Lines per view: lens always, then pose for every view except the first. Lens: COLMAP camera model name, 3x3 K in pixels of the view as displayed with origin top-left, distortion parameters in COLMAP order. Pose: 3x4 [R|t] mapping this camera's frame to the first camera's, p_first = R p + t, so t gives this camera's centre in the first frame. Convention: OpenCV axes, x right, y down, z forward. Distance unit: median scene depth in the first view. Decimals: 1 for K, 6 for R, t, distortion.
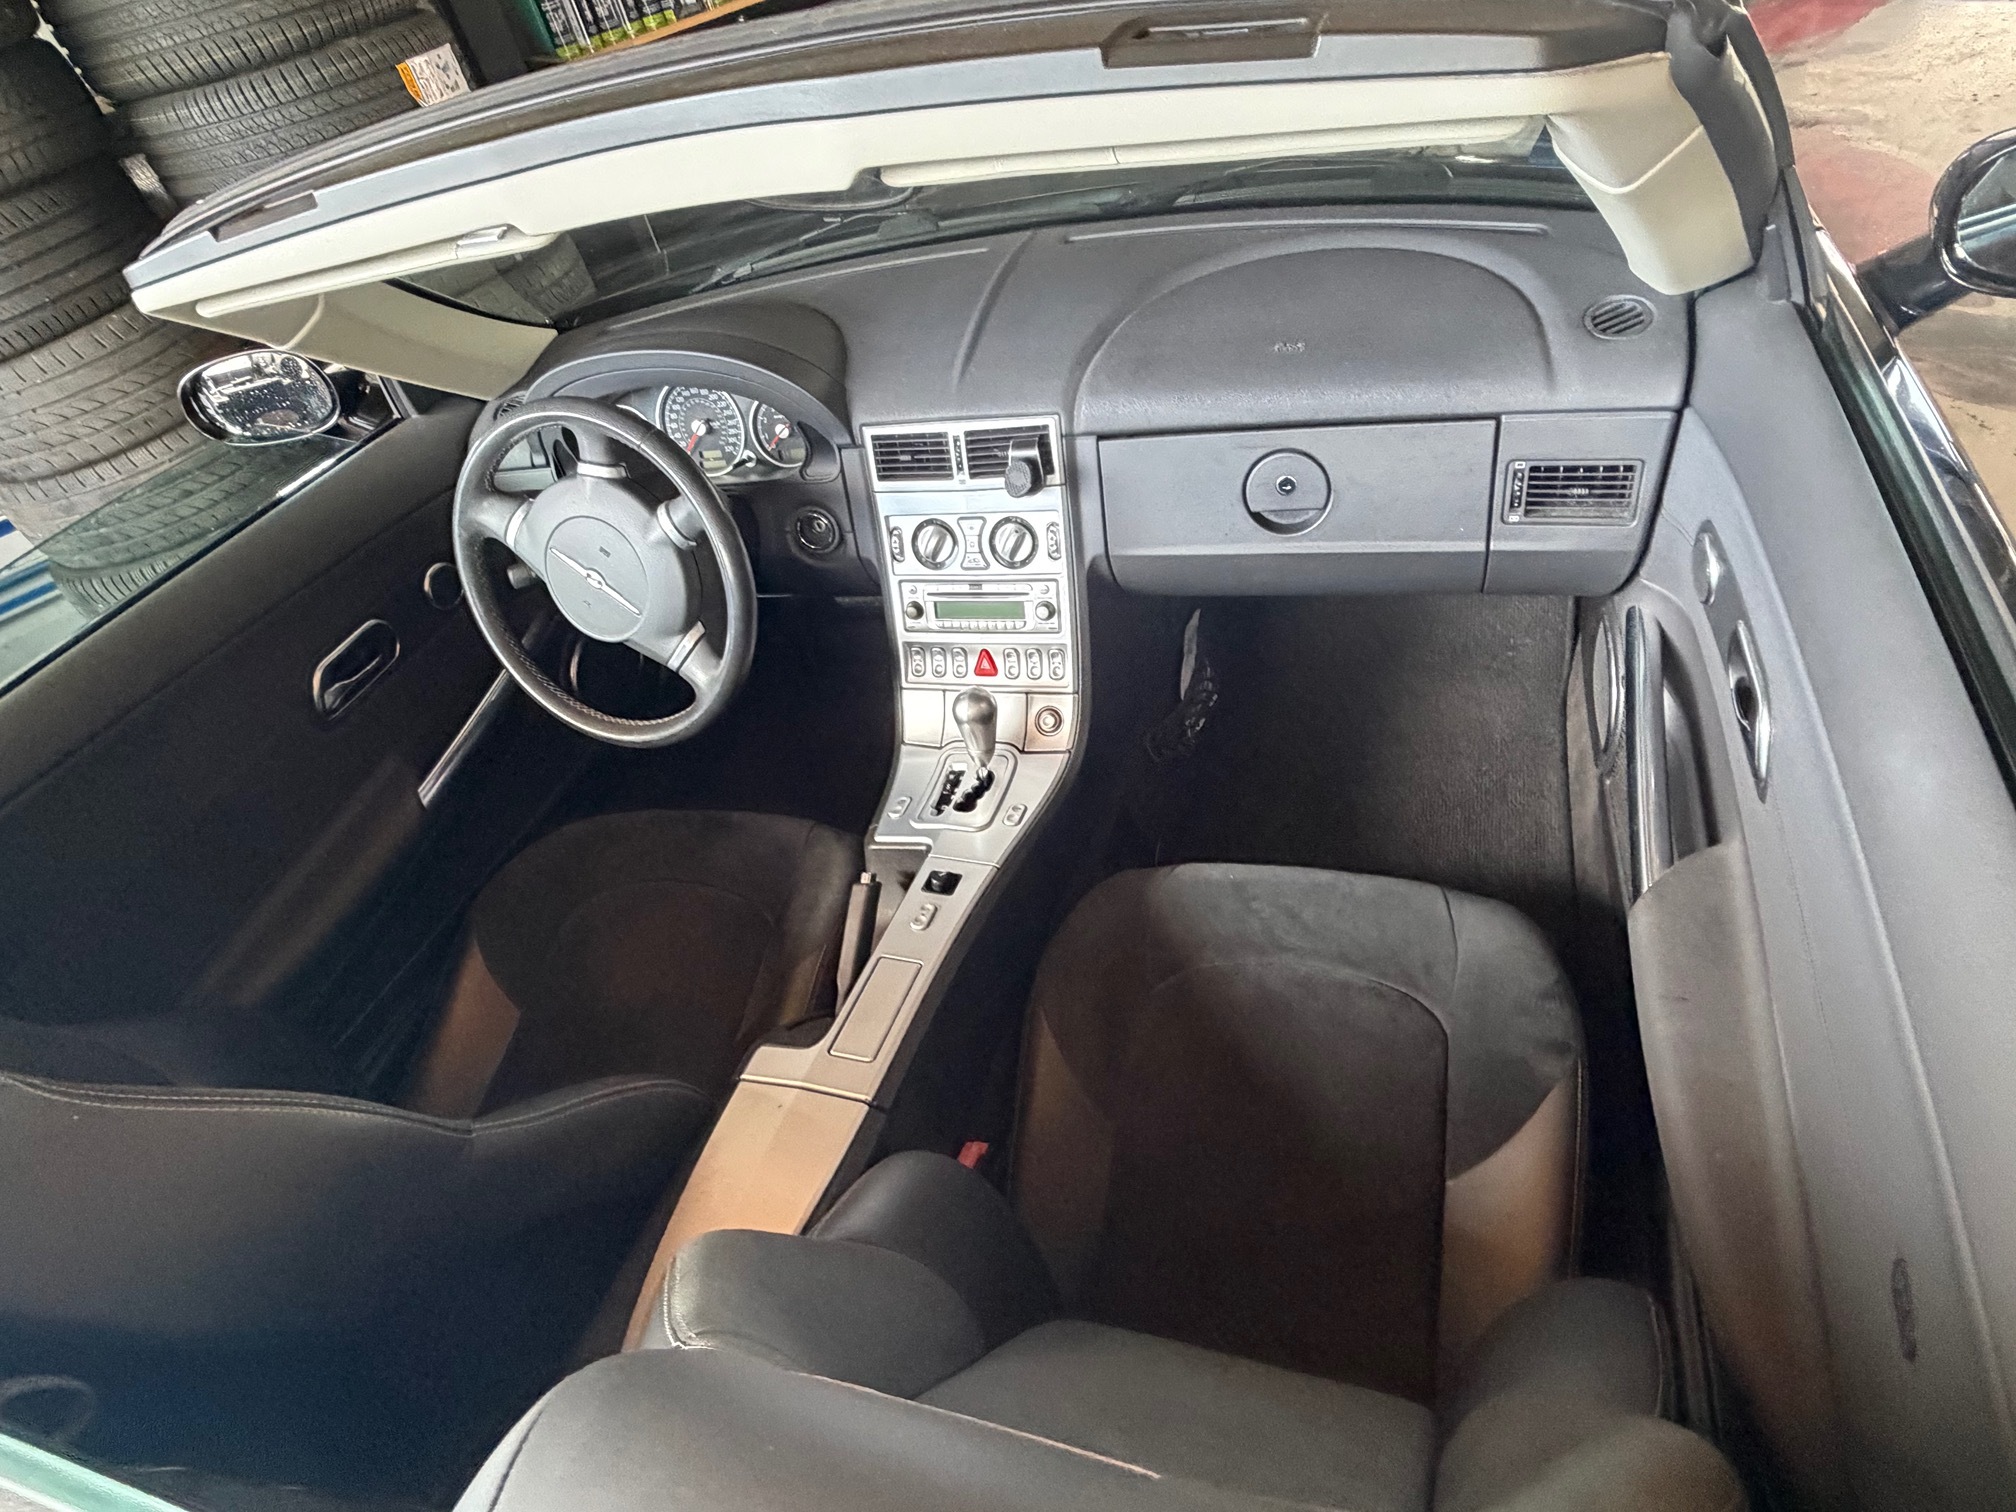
lens RADIAL K [[1131.2, 0, 996.6], [0, 1131.2, 766.6], [0, 0, 1]] dist [-0.001468, 0.002339]
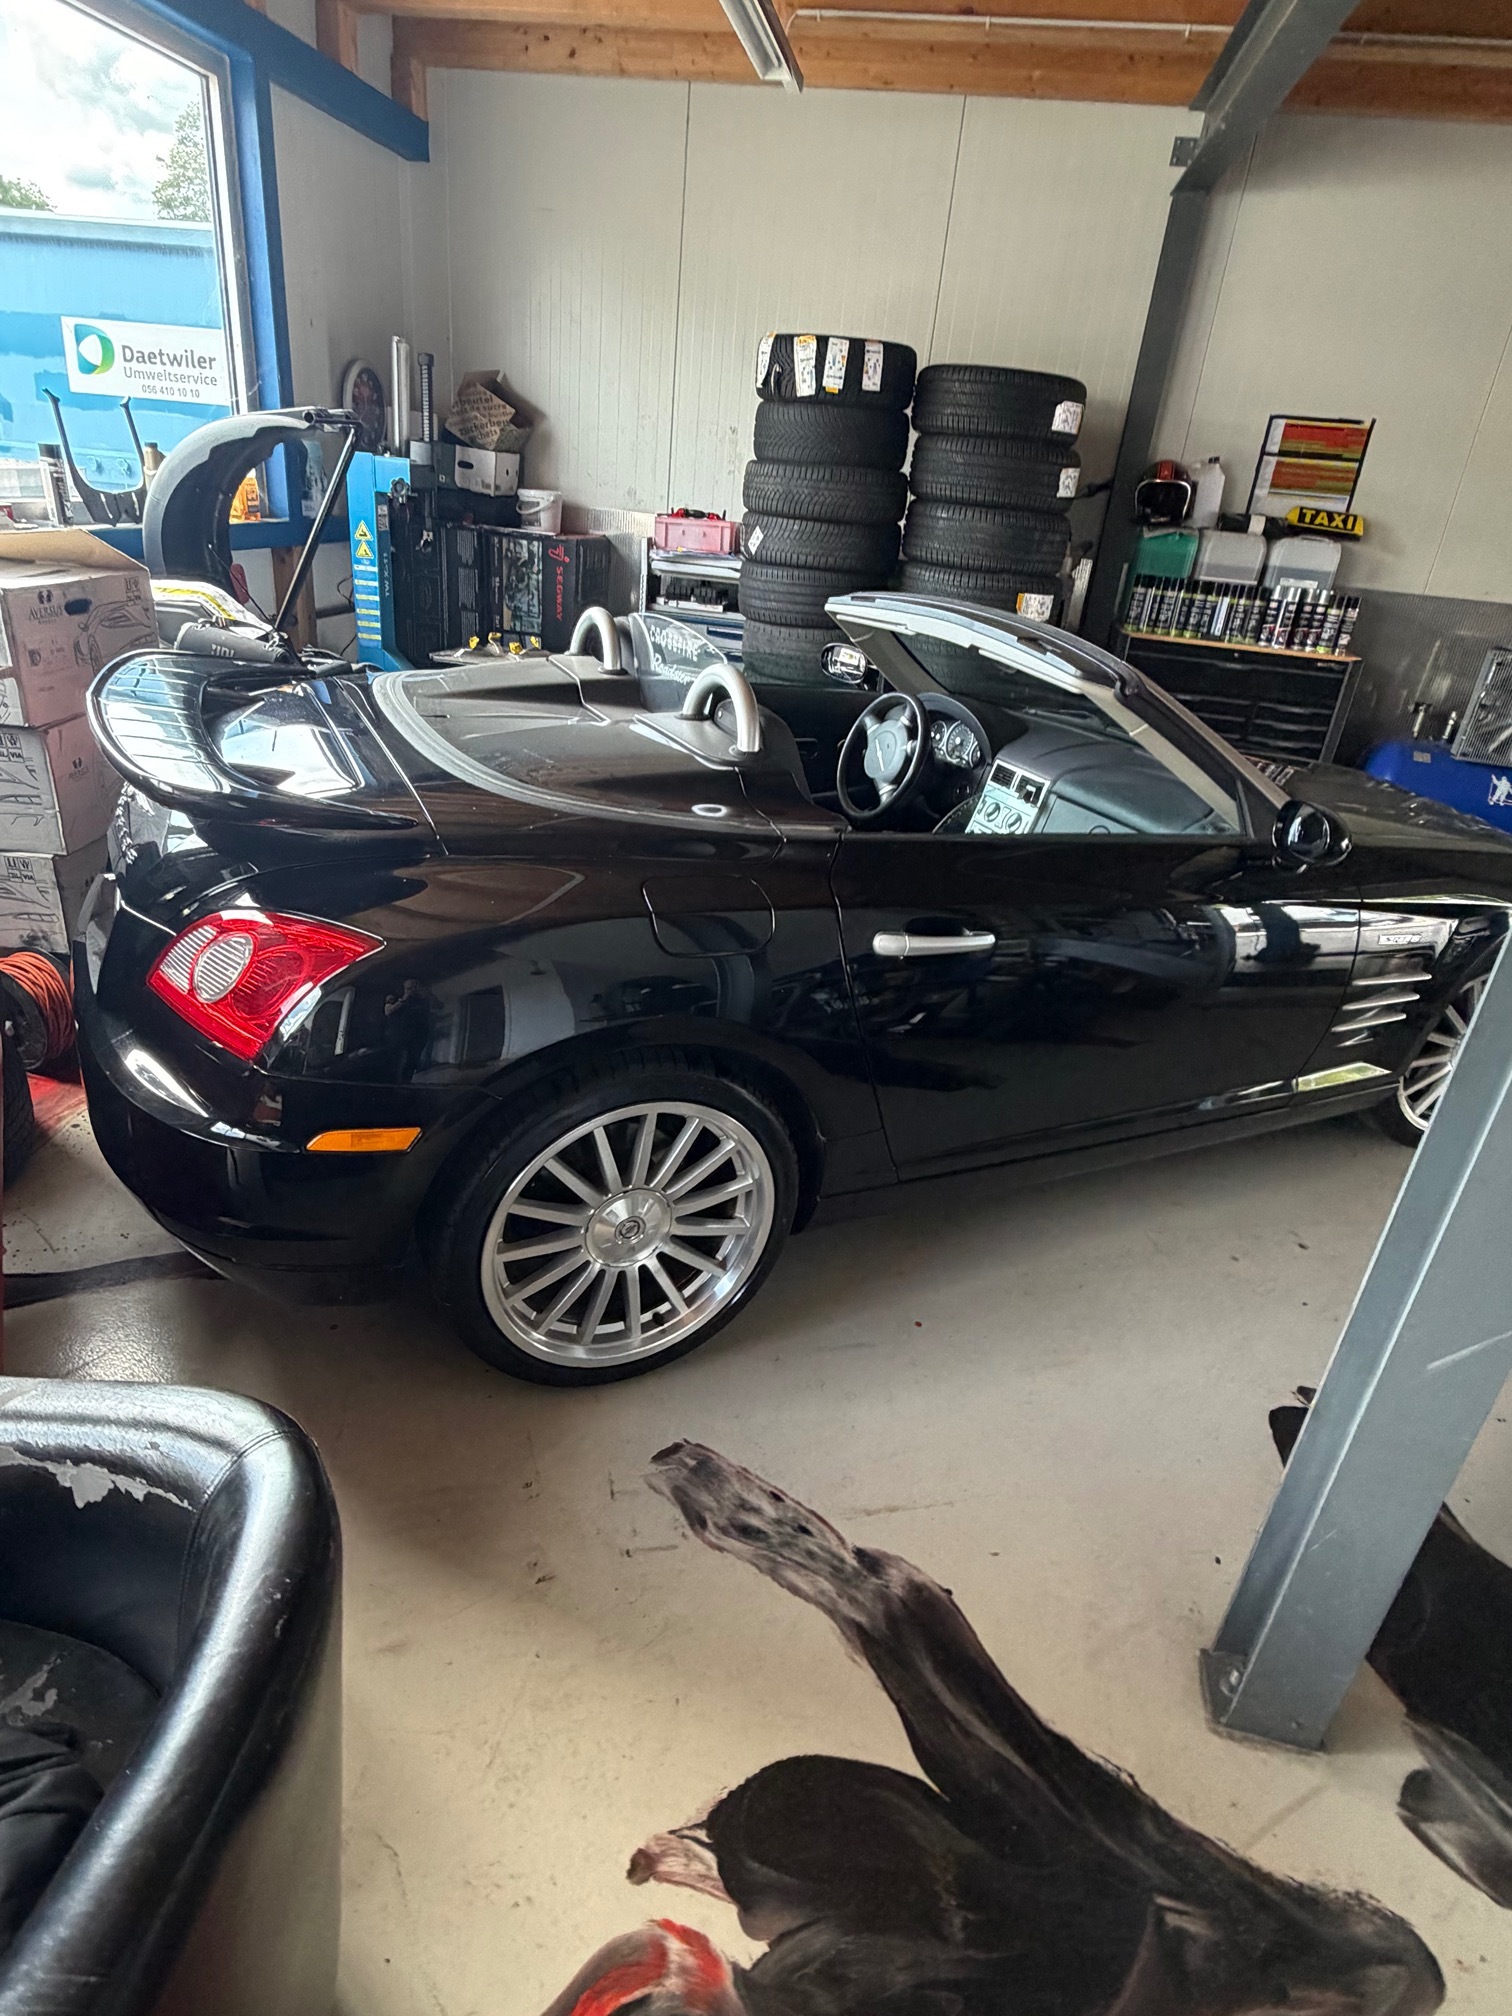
lens RADIAL K [[1131.2, 0, 750.6], [0, 1131.2, 1008.2], [0, 0, 1]] dist [-0.001468, 0.002339]
pose [[0.646680, 0.556783, -0.521342, 1.168039], [-0.662545, 0.748692, -0.022242, 0.542552], [0.377941, 0.359796, 0.853058, -1.175116]]
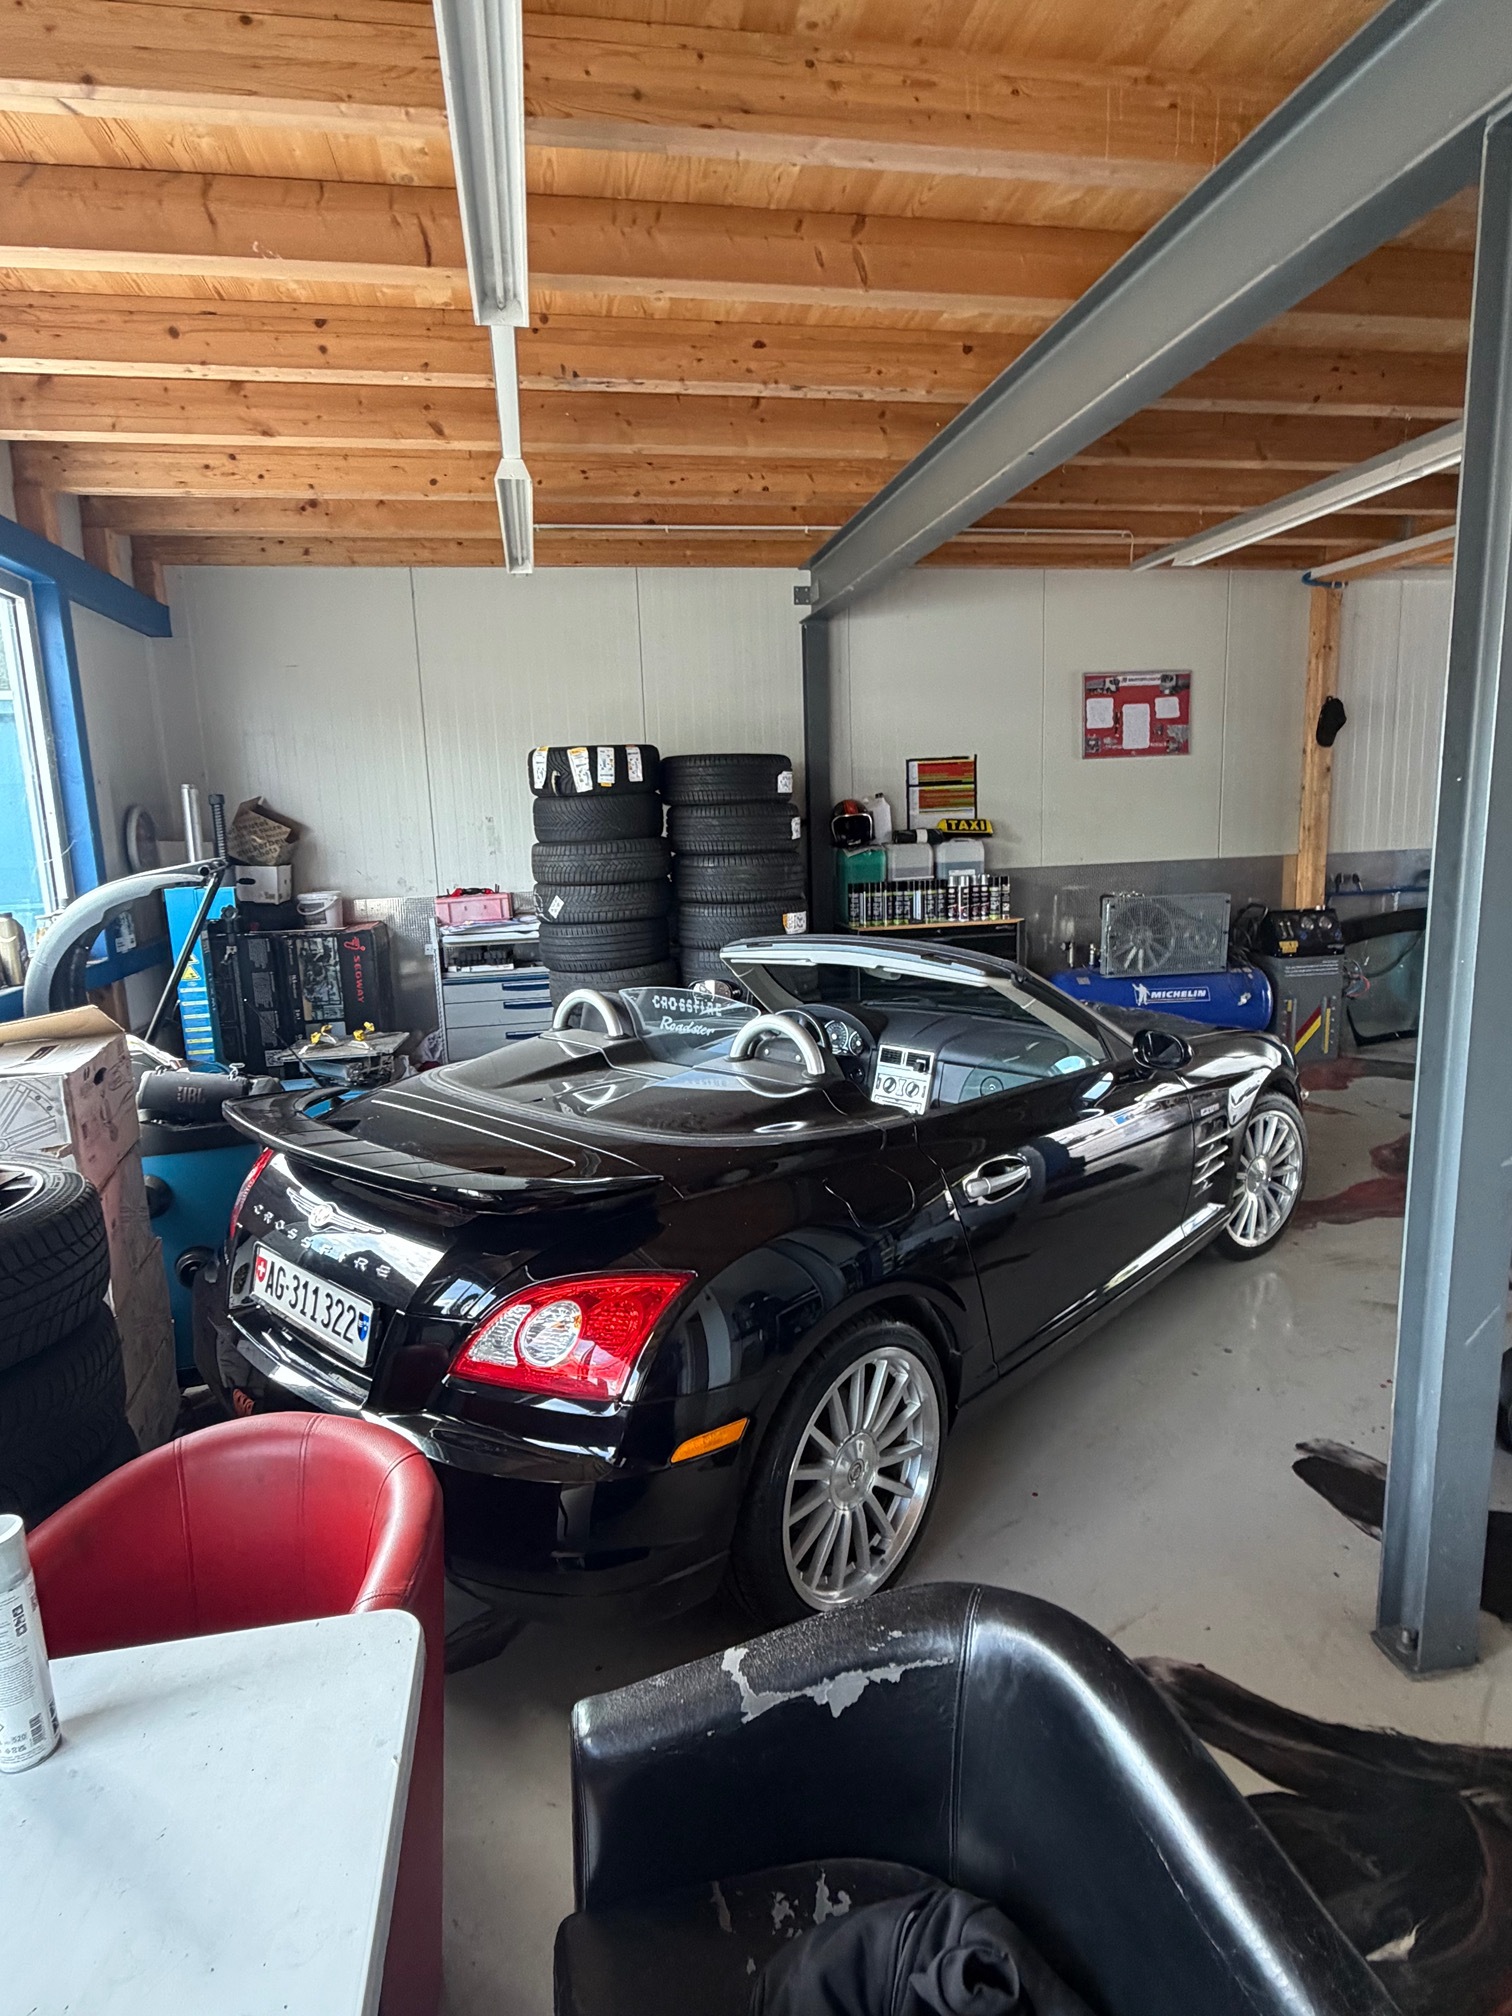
lens RADIAL K [[1131.2, 0, 773.7], [0, 1131.2, 1003.6], [0, 0, 1]] dist [-0.001468, 0.002339]
pose [[0.893161, 0.255345, -0.370219, 0.779089], [-0.403617, 0.818222, -0.409397, 1.053073], [0.198383, 0.515084, 0.833866, -1.815803]]
